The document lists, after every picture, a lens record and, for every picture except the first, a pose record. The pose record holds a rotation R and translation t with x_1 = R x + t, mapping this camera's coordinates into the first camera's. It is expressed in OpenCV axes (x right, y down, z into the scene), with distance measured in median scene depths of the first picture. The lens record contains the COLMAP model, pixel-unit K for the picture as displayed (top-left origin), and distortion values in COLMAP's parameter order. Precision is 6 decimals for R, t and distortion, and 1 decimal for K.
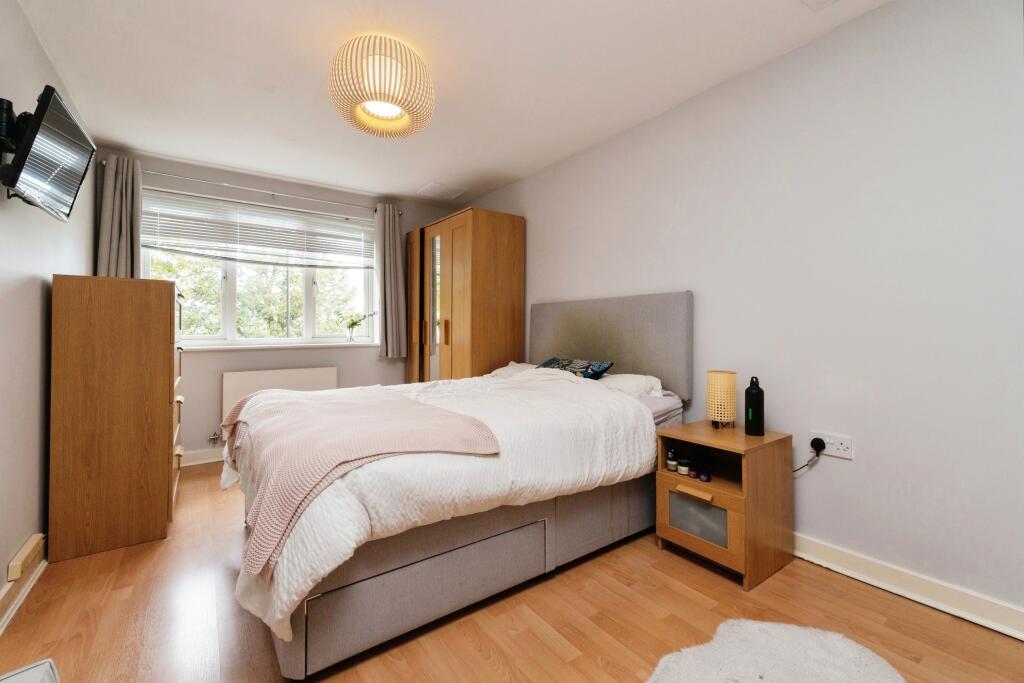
lens RADIAL K [[438.7, 0, 511.9], [0, 438.7, 335.0], [0, 0, 1]] dist [0.000645, 0.000096]
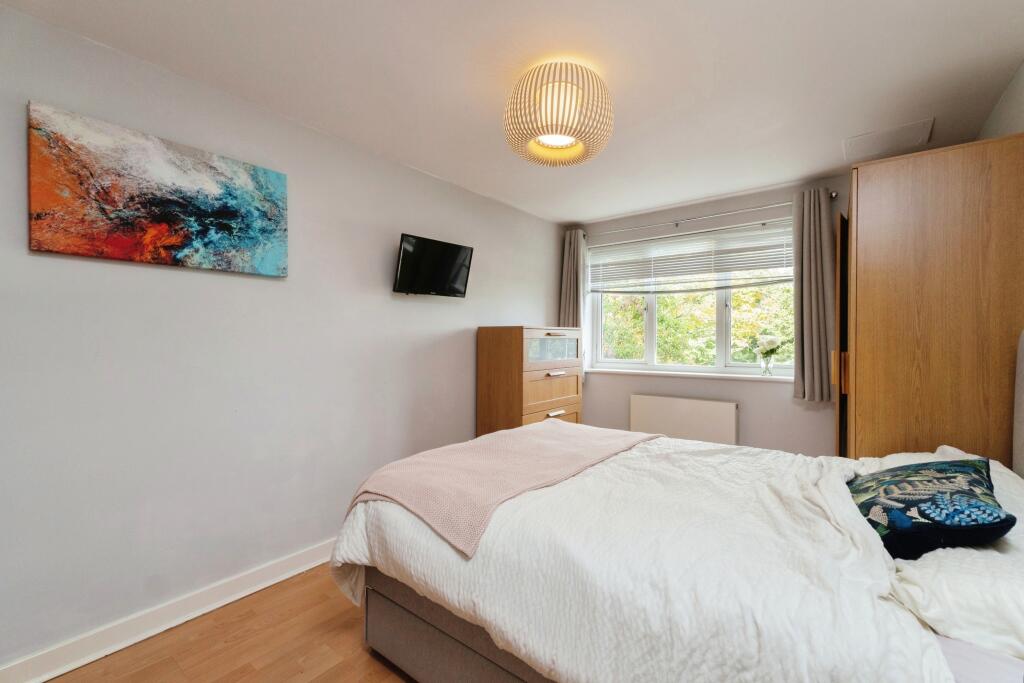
lens RADIAL K [[438.7, 0, 511.9], [0, 438.7, 335.0], [0, 0, 1]] dist [0.000645, 0.000096]
pose [[0.275897, -0.005084, -0.961174, 0.321906], [-0.010592, 0.999909, -0.008330, -0.051331], [0.961129, 0.012479, 0.275818, 0.361947]]
